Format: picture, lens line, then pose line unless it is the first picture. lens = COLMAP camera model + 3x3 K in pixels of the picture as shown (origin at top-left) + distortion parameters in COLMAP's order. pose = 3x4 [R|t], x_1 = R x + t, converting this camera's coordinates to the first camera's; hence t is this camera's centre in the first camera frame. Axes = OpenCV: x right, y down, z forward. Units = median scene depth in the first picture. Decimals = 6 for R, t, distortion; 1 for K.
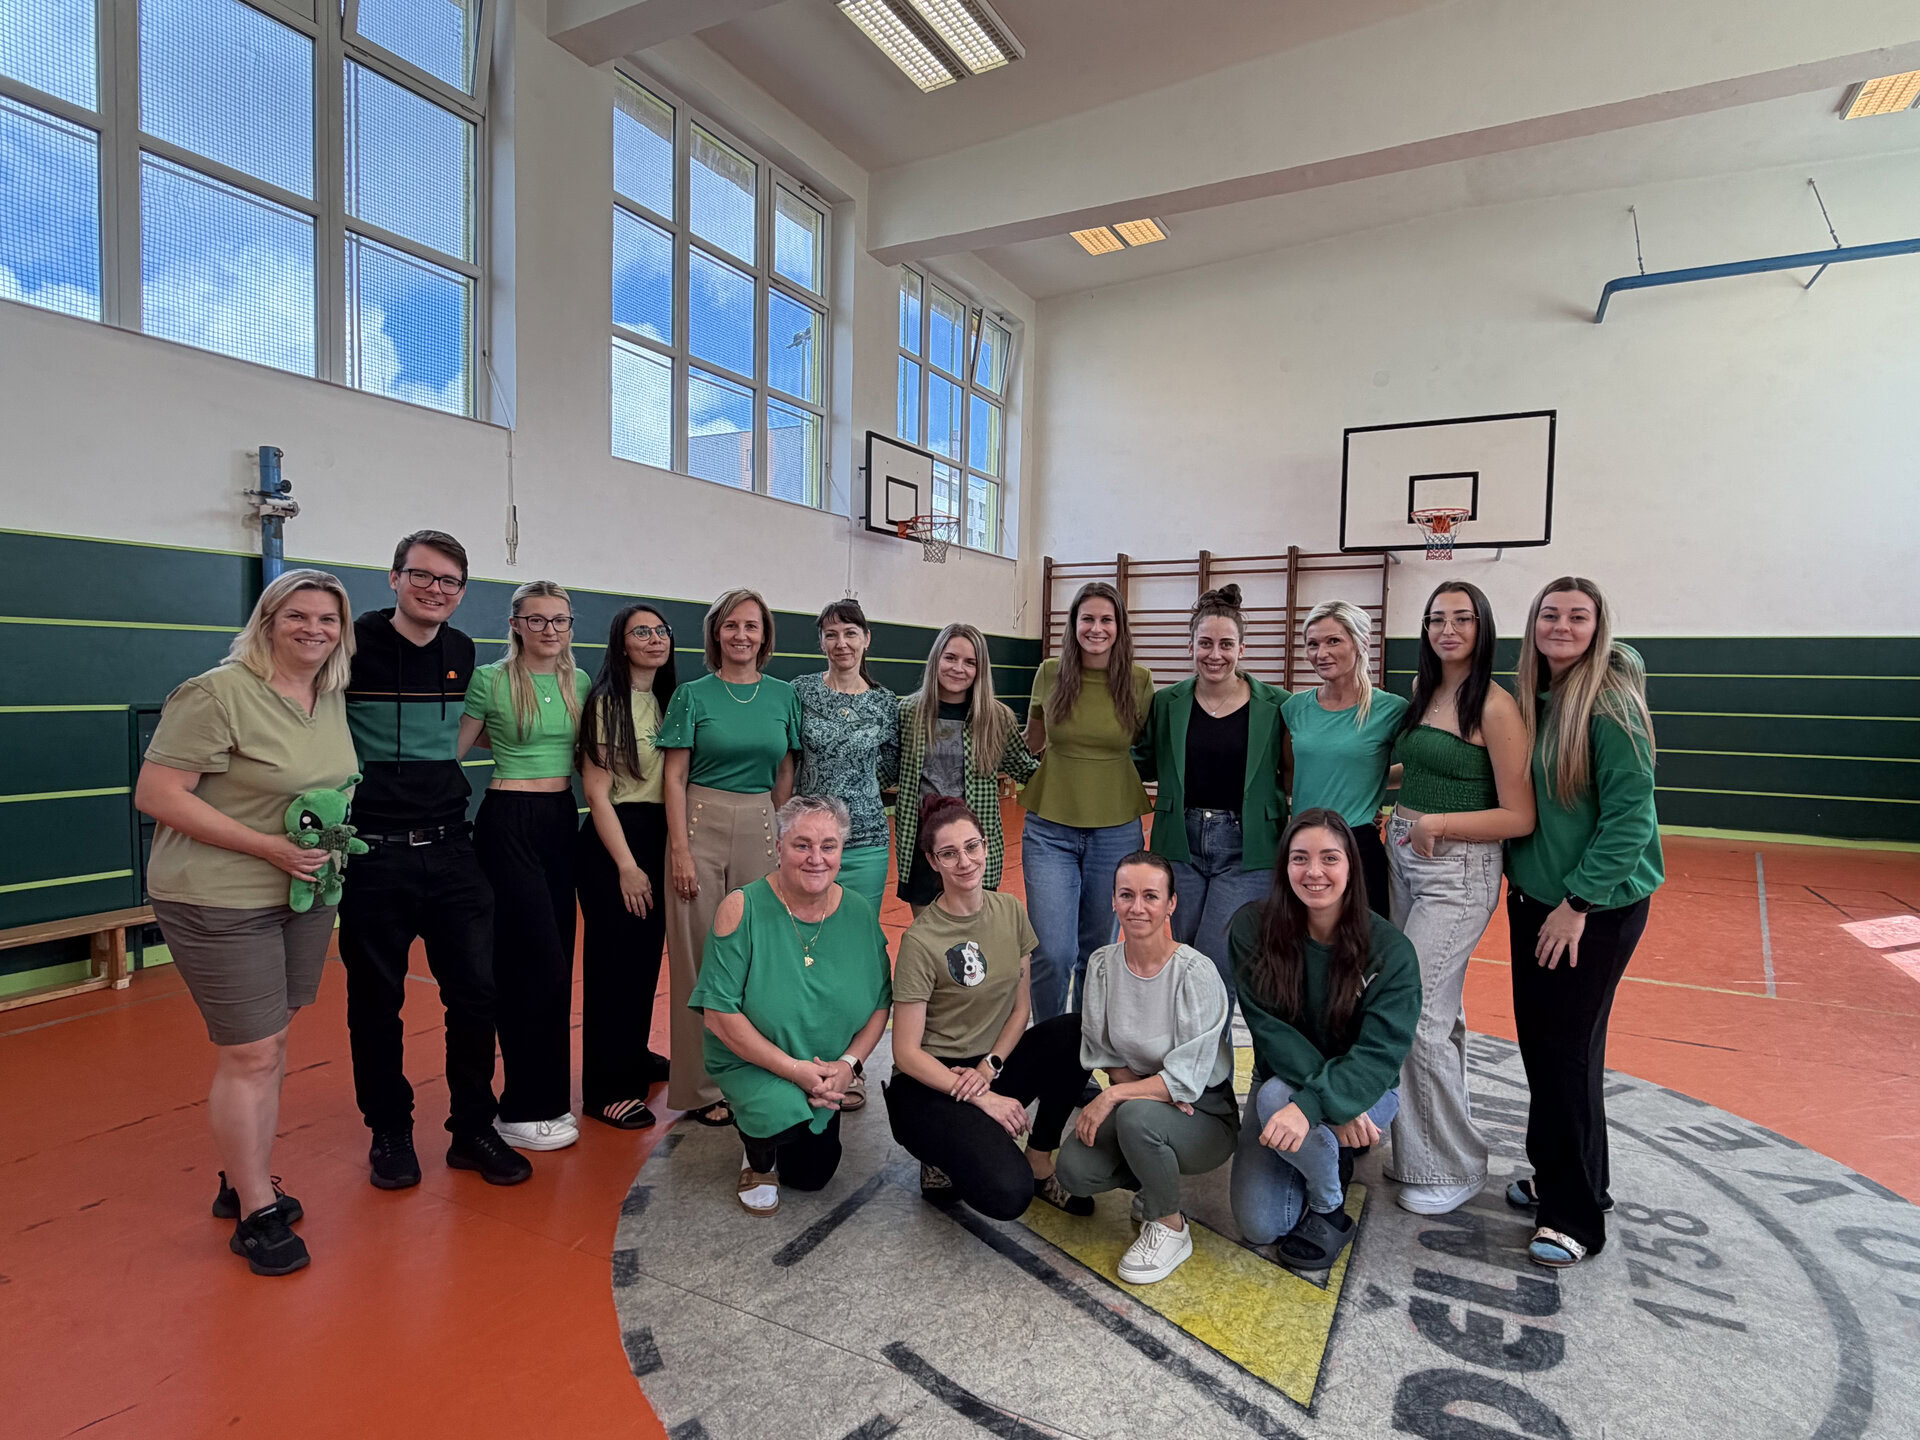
lens RADIAL K [[1055.4, 0, 961.3], [0, 1055.4, 719.6], [0, 0, 1]] dist [0.005377, -0.002080]
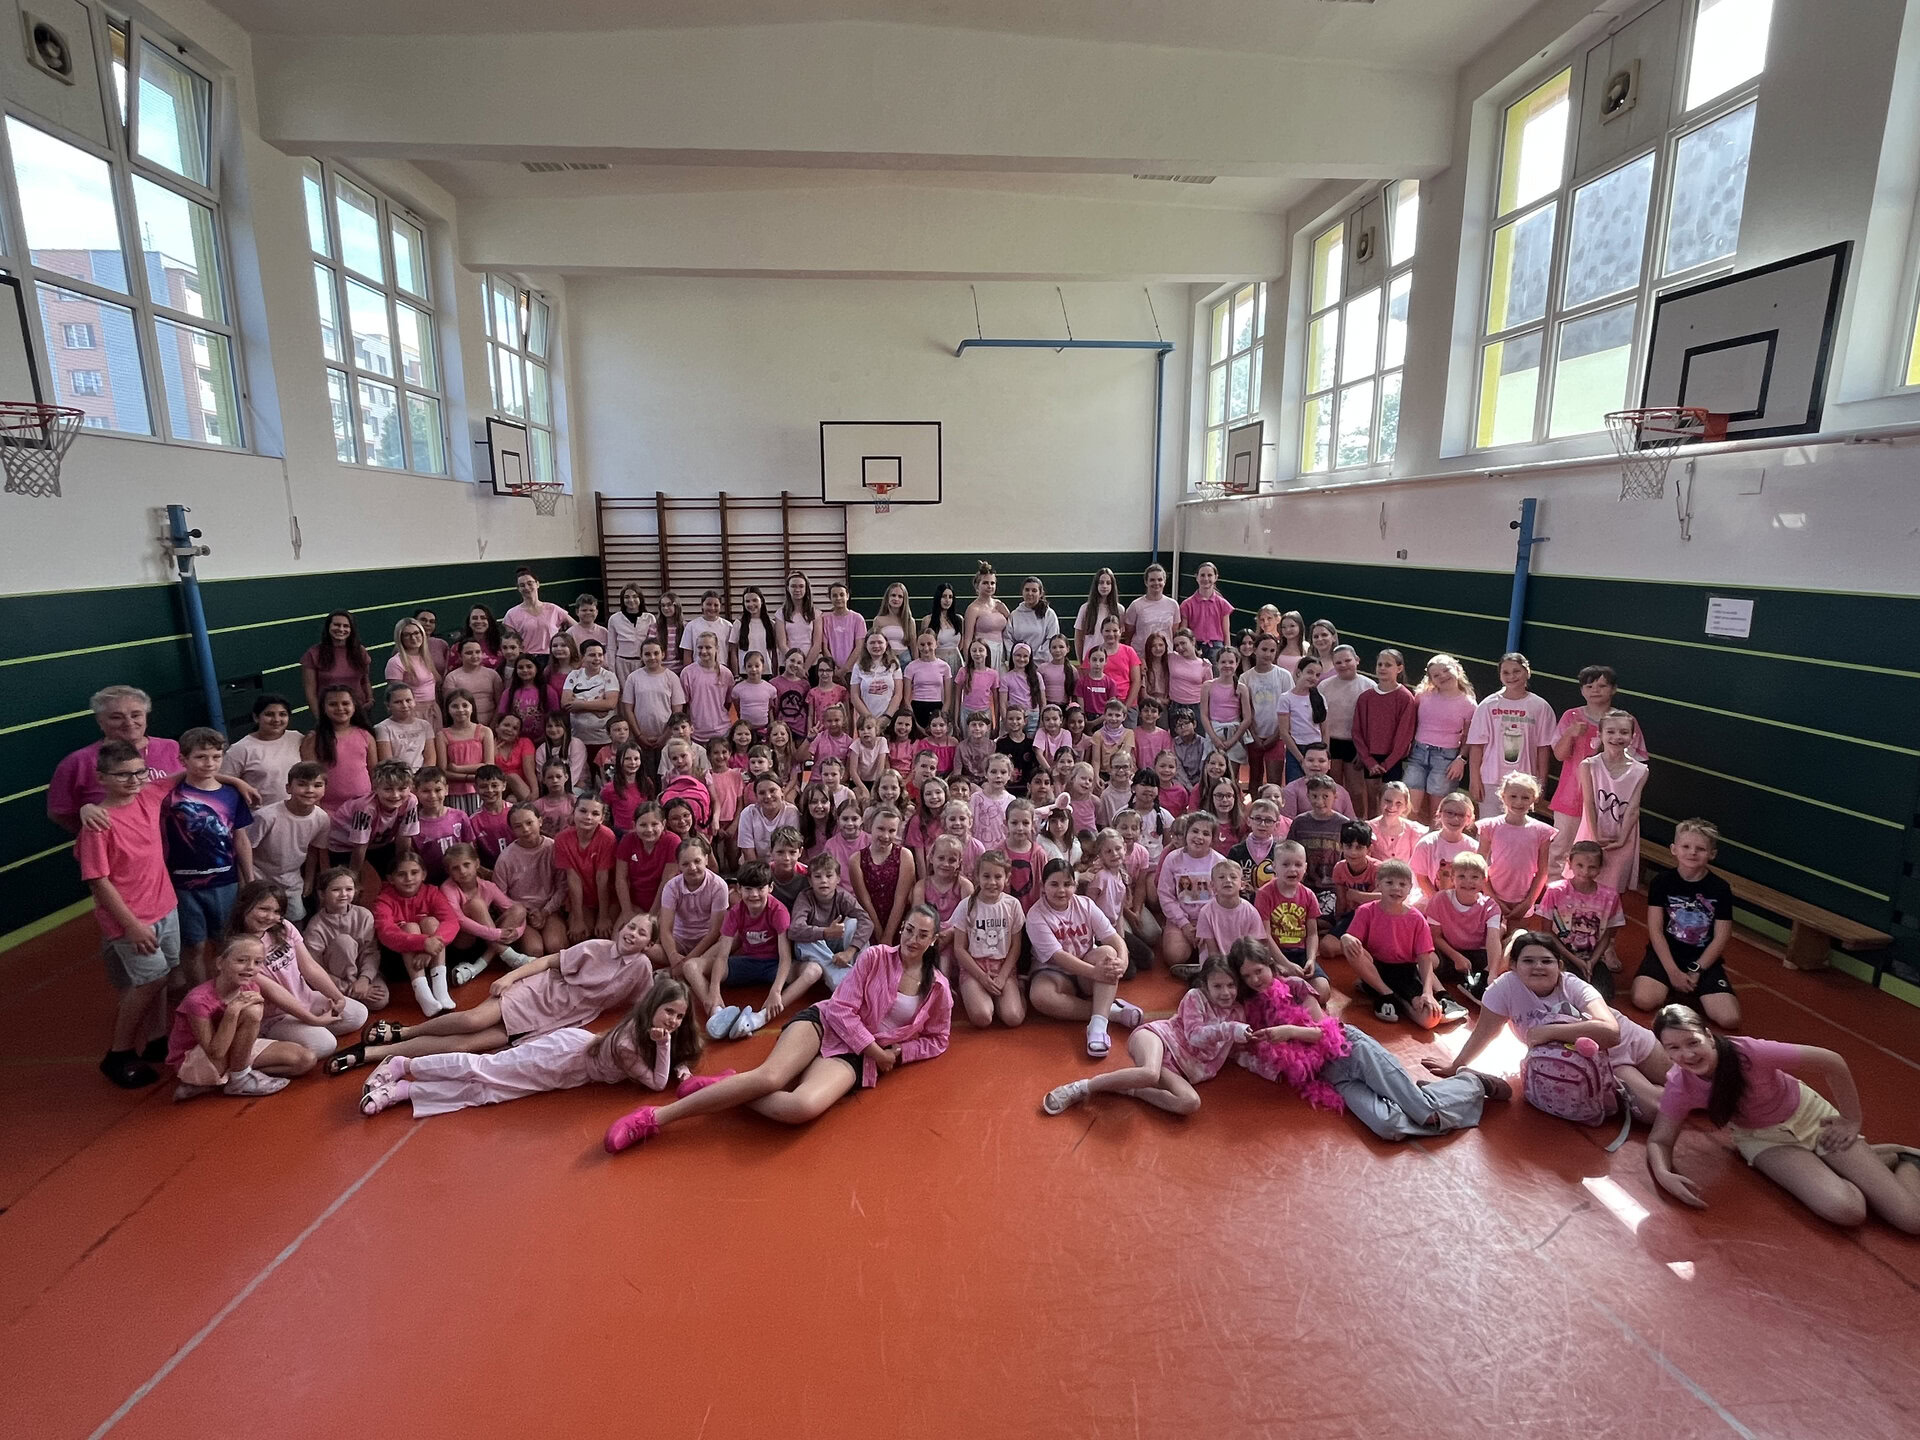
lens RADIAL K [[959.1, 0, 953.2], [0, 959.1, 724.7], [0, 0, 1]] dist [-0.001698, -0.000050]
pose [[0.852604, -0.125701, 0.507214, -0.363089], [0.043665, 0.984380, 0.170556, -0.113566], [-0.520730, -0.123269, 0.844775, -0.508606]]
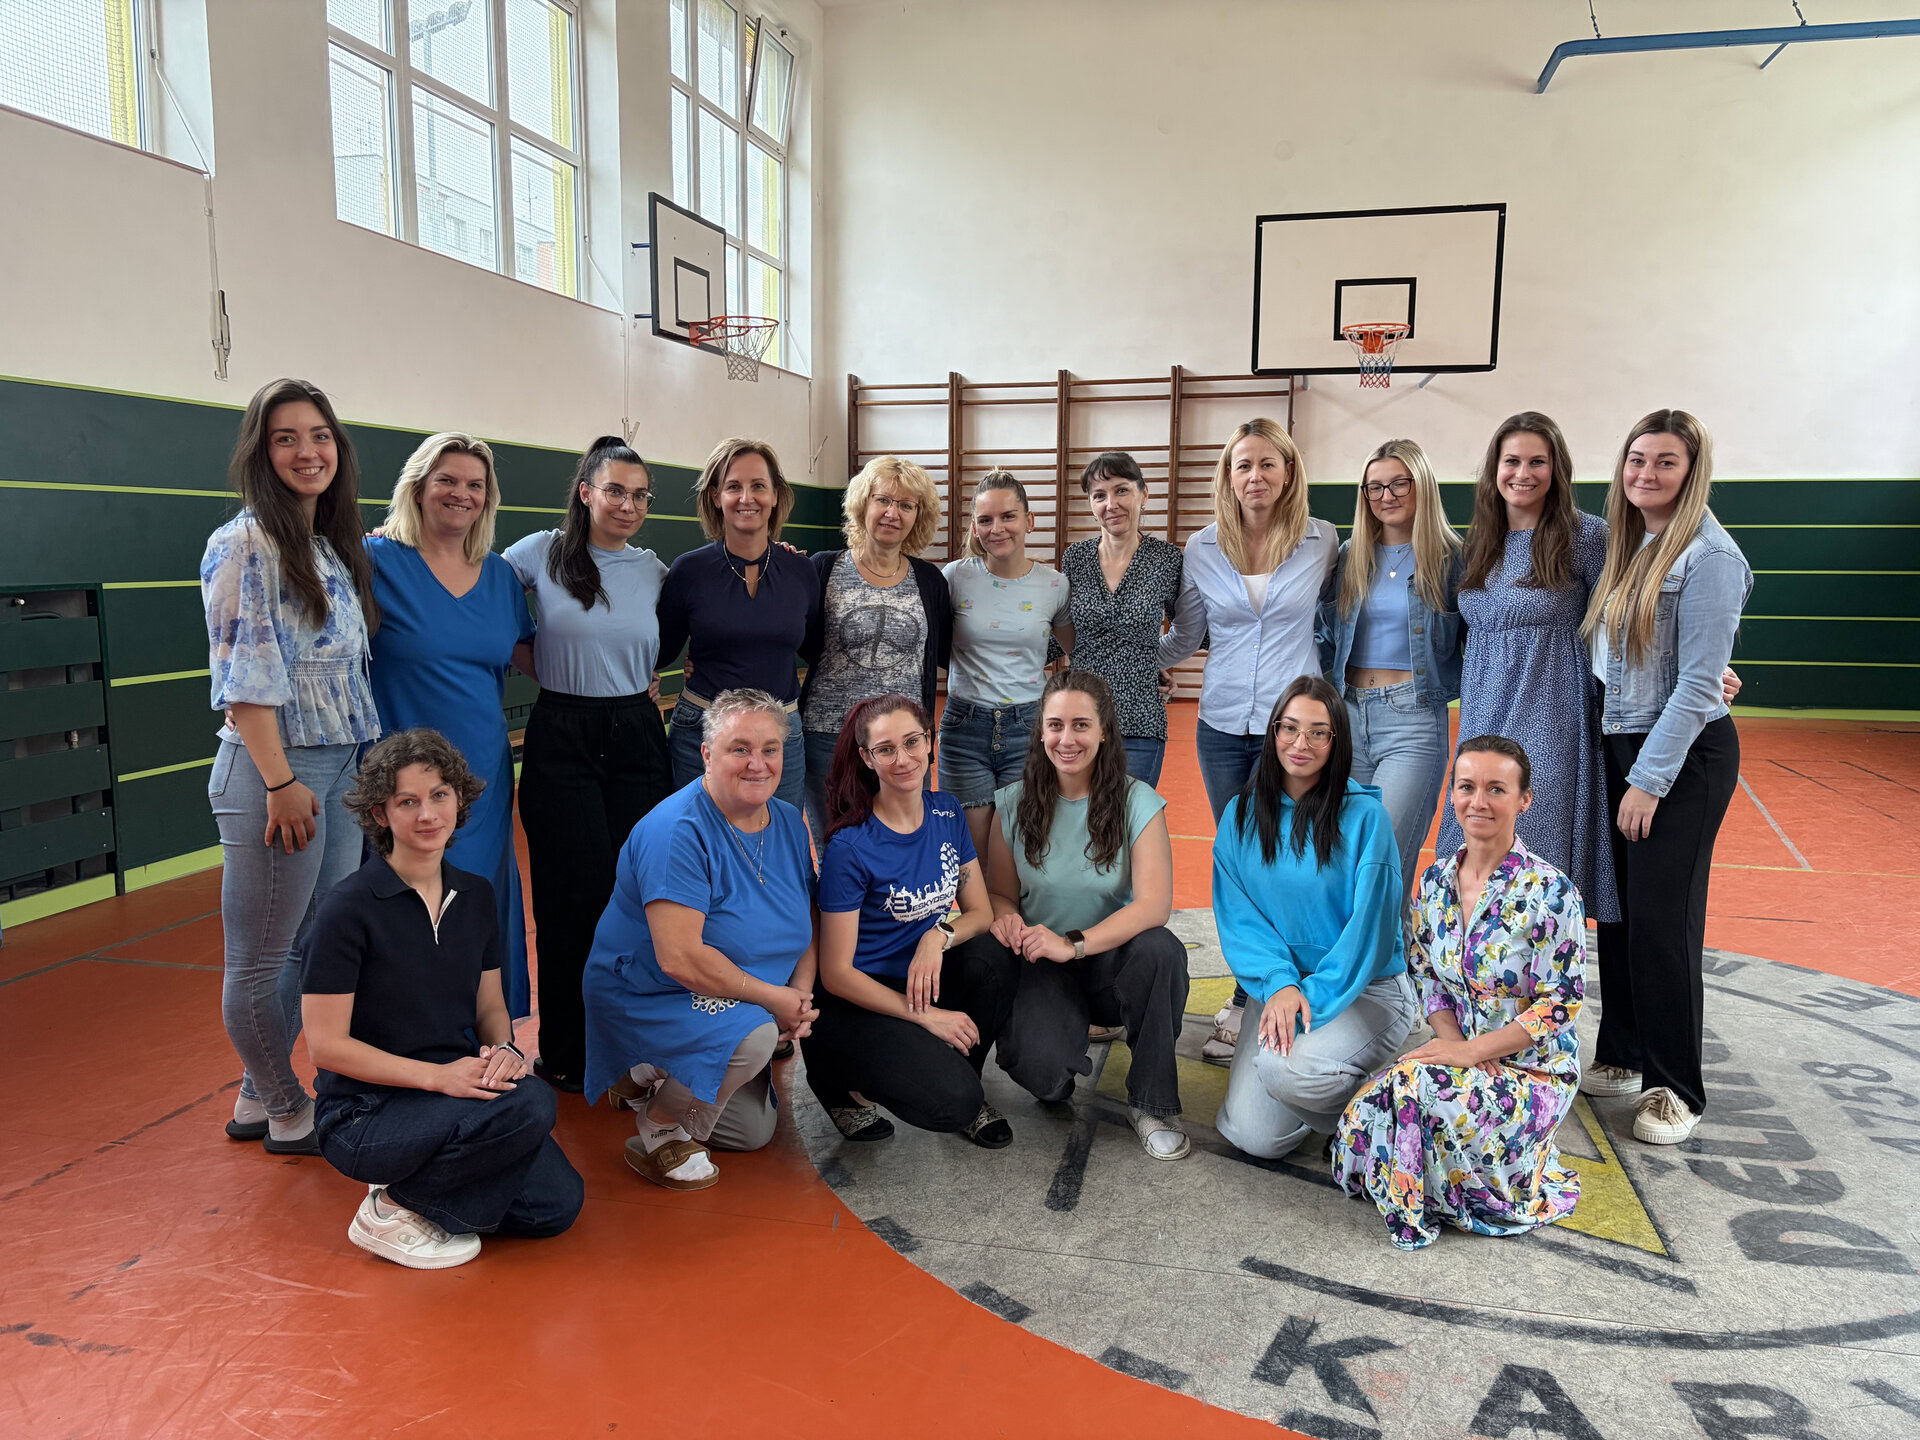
lens RADIAL K [[1456.4, 0, 968.5], [0, 1456.4, 720.5], [0, 0, 1]] dist [0.044461, -0.041981]
pose [[0.969060, -0.042700, 0.243106, -0.201703], [0.022163, 0.995997, 0.086595, 0.000274], [-0.245830, -0.078528, 0.966127, -0.050444]]
